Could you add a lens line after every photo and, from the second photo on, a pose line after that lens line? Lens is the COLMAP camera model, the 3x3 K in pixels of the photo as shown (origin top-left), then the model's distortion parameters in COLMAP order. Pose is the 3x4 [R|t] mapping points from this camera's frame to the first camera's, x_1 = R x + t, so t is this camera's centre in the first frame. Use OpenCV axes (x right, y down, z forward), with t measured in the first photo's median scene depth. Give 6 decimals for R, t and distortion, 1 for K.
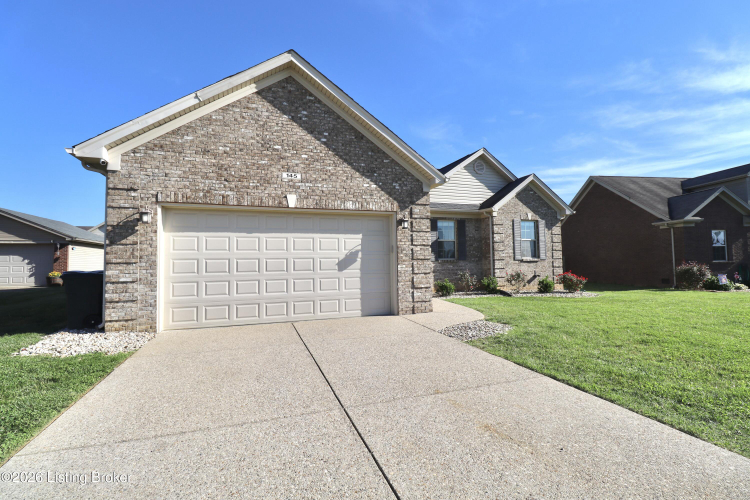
lens RADIAL K [[347.6, 0, 378.0], [0, 347.6, 249.4], [0, 0, 1]] dist [0.003715, -0.018466]
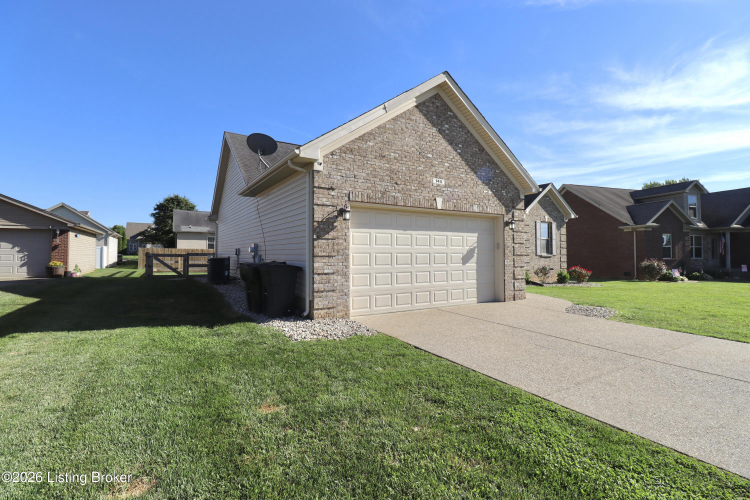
lens RADIAL K [[356.6, 0, 375.0], [0, 356.6, 250.0], [0, 0, 1]] dist [-0.001543, -0.019336]
pose [[0.979216, 0.017134, 0.202093, -0.626784], [-0.022340, 0.999474, 0.023505, -0.007533], [-0.201584, -0.027531, 0.979084, -0.105246]]
